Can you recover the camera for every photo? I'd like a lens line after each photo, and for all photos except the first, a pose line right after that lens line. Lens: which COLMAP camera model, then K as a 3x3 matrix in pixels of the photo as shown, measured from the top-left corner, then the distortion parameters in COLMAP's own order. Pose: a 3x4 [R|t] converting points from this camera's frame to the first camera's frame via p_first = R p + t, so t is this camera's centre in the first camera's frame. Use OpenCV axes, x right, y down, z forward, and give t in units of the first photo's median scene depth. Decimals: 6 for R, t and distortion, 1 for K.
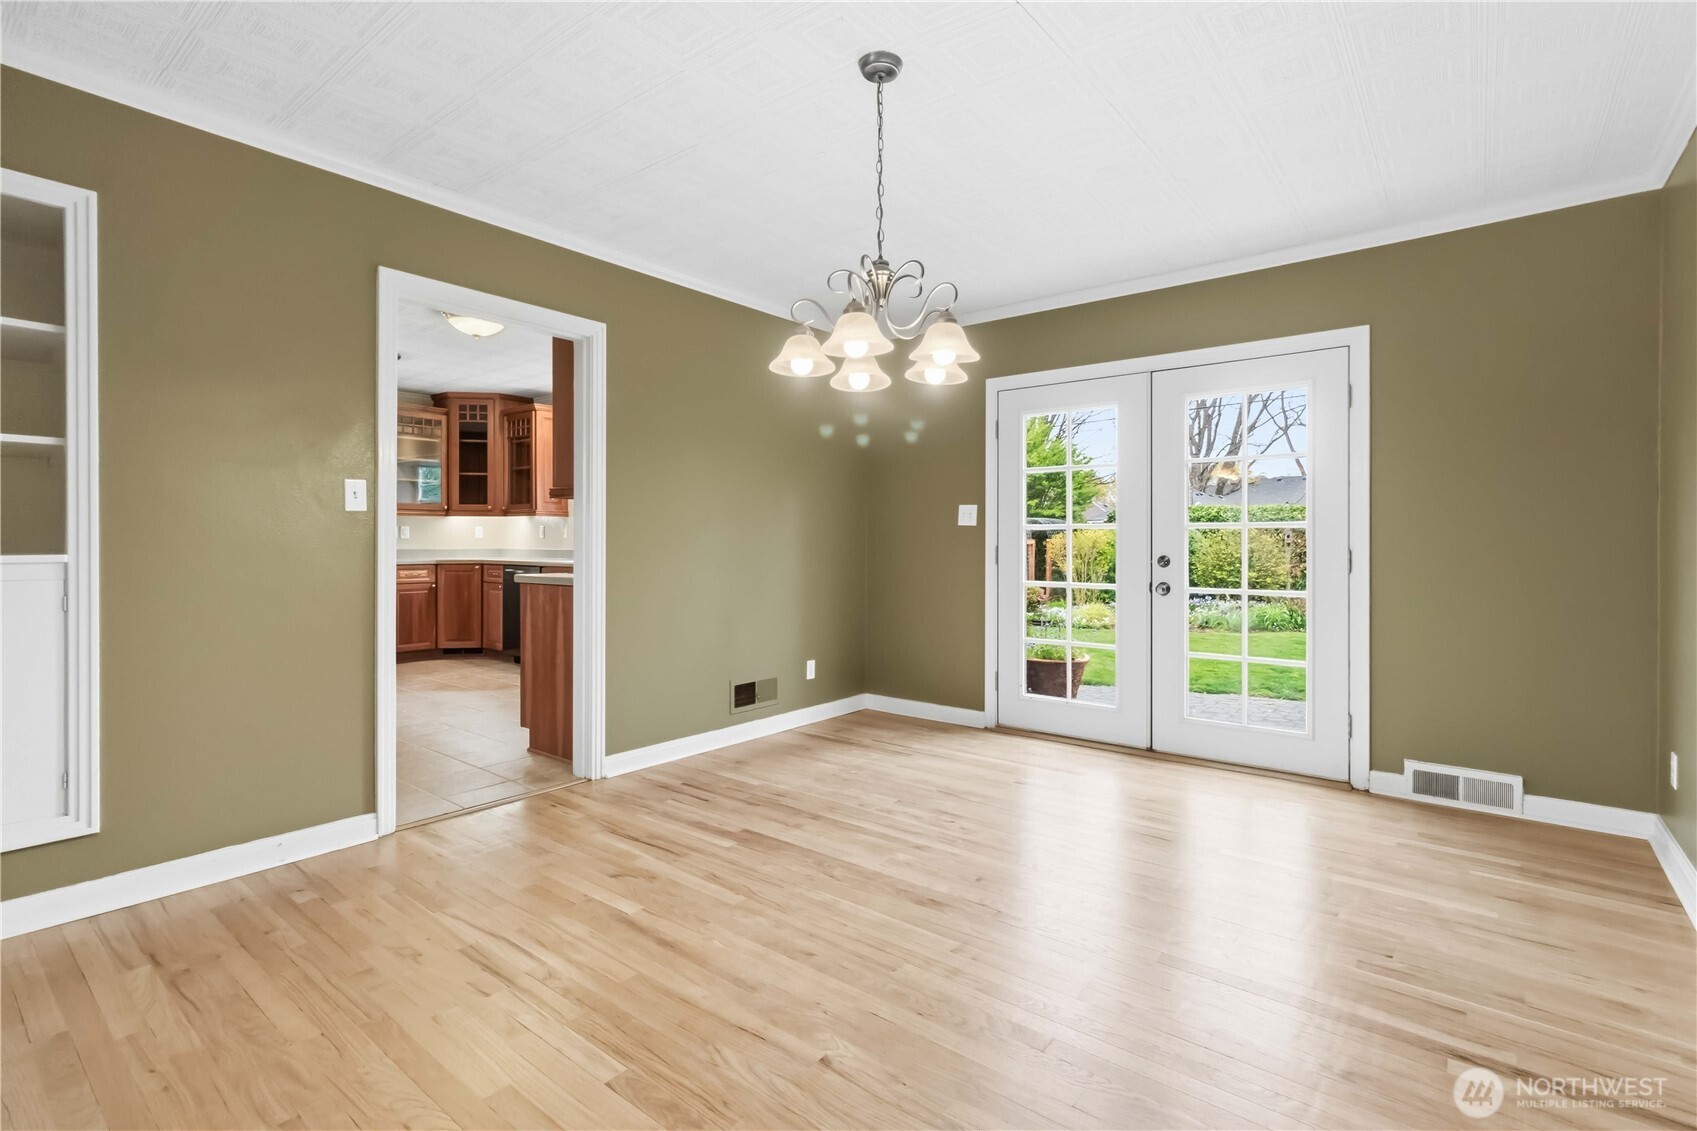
lens RADIAL K [[795.5, 0, 869.3], [0, 795.5, 540.8], [0, 0, 1]] dist [-0.004218, -0.000509]
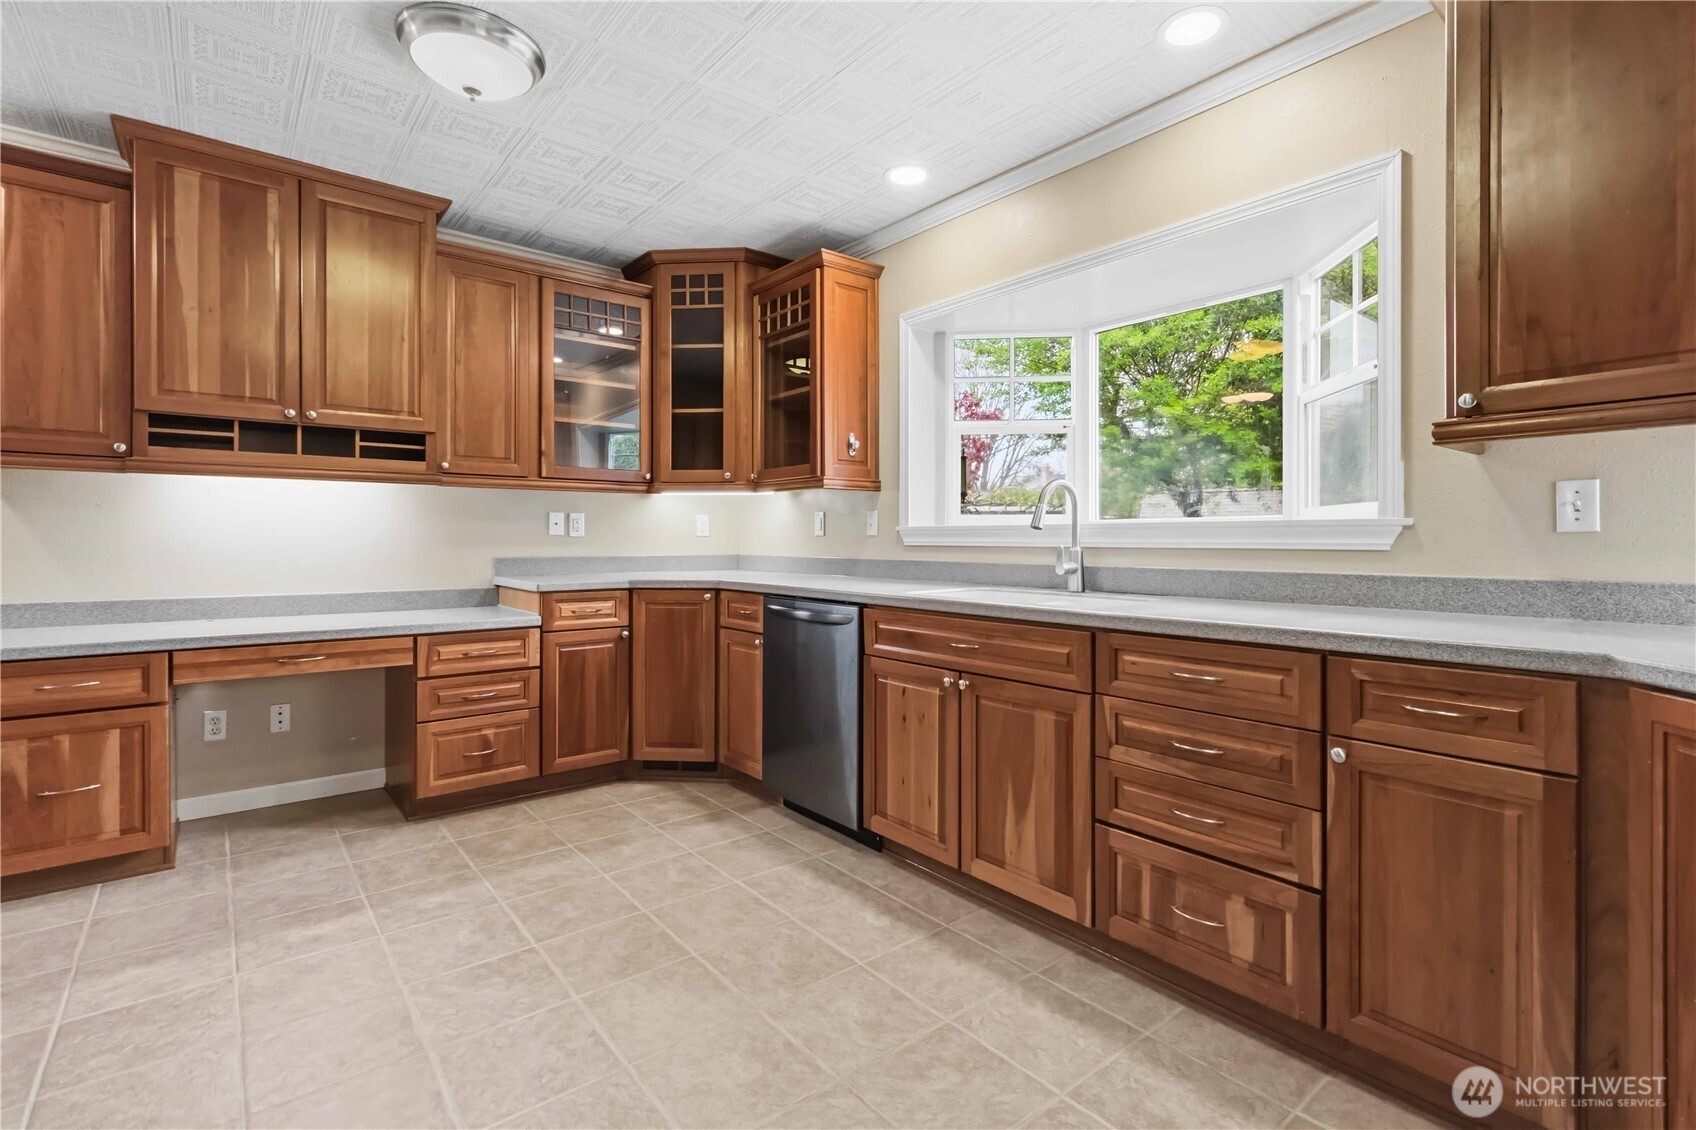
lens RADIAL K [[795.1, 0, 868.7], [0, 795.1, 540.3], [0, 0, 1]] dist [-0.004218, -0.000509]
pose [[0.977732, 0.002291, -0.209846, -0.286664], [-0.001809, 0.999995, 0.002489, -0.001895], [0.209850, -0.002055, 0.977731, 0.529699]]
